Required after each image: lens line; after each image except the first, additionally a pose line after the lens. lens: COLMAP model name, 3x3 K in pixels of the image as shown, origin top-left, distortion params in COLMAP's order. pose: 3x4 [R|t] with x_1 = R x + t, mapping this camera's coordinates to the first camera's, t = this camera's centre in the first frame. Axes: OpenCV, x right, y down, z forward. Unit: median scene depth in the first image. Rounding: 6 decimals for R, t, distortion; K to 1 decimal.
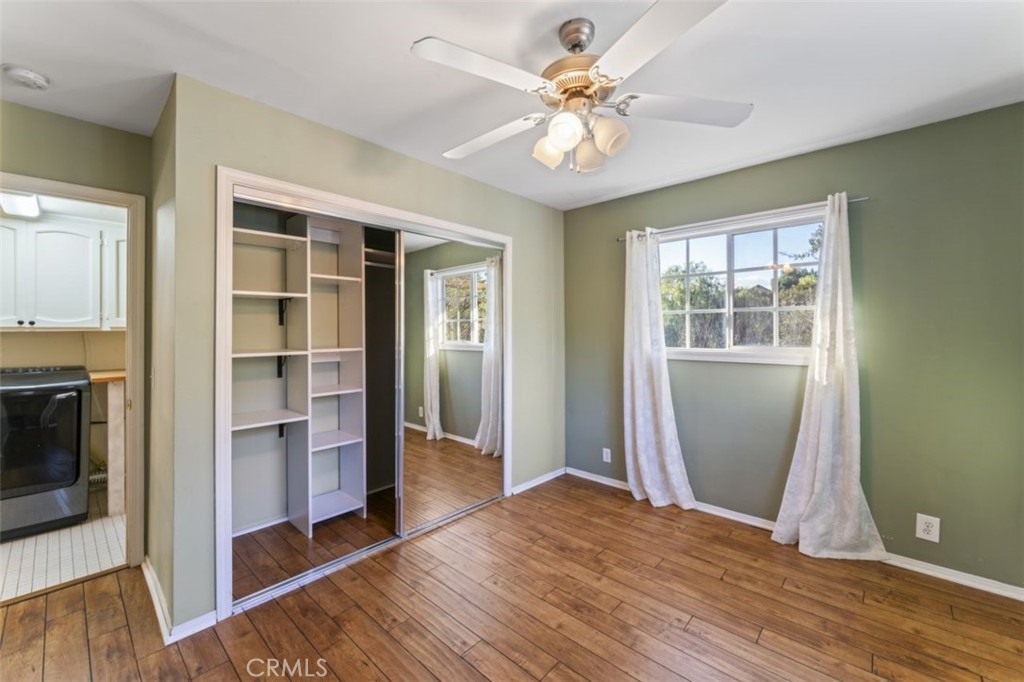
lens RADIAL K [[414.0, 0, 512.0], [0, 414.0, 341.0], [0, 0, 1]] dist [0.001374, 0.000127]
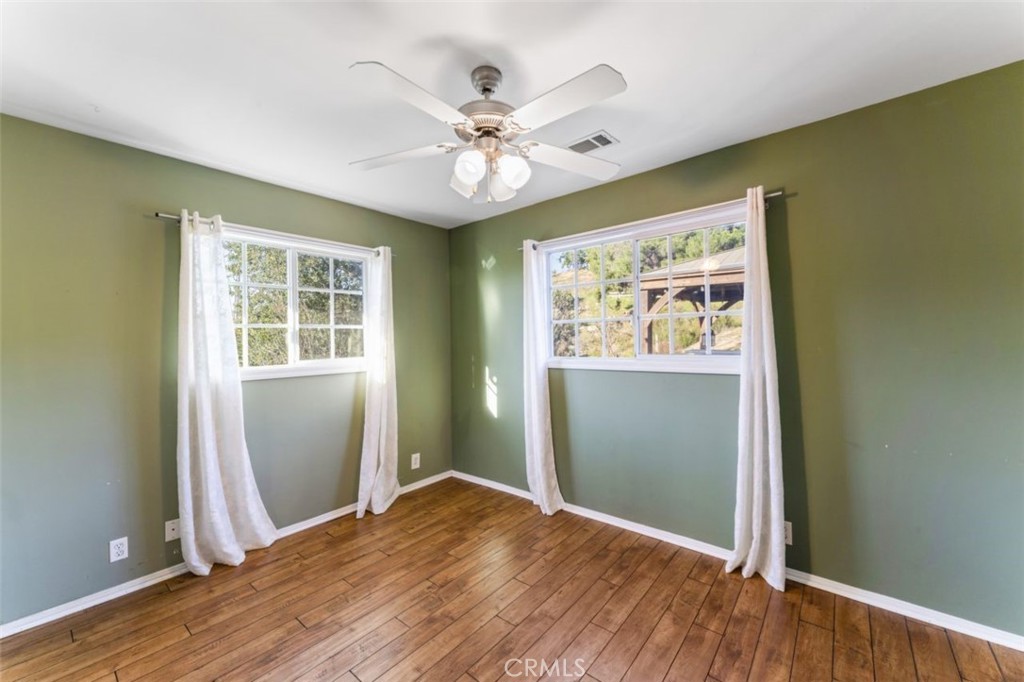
lens RADIAL K [[404.8, 0, 509.9], [0, 404.8, 343.0], [0, 0, 1]] dist [0.002013, 0.000274]
pose [[-0.047560, -0.002786, 0.998865, -0.597380], [0.045426, 0.998955, 0.004949, -0.015953], [-0.997835, 0.045609, -0.047384, 0.620647]]
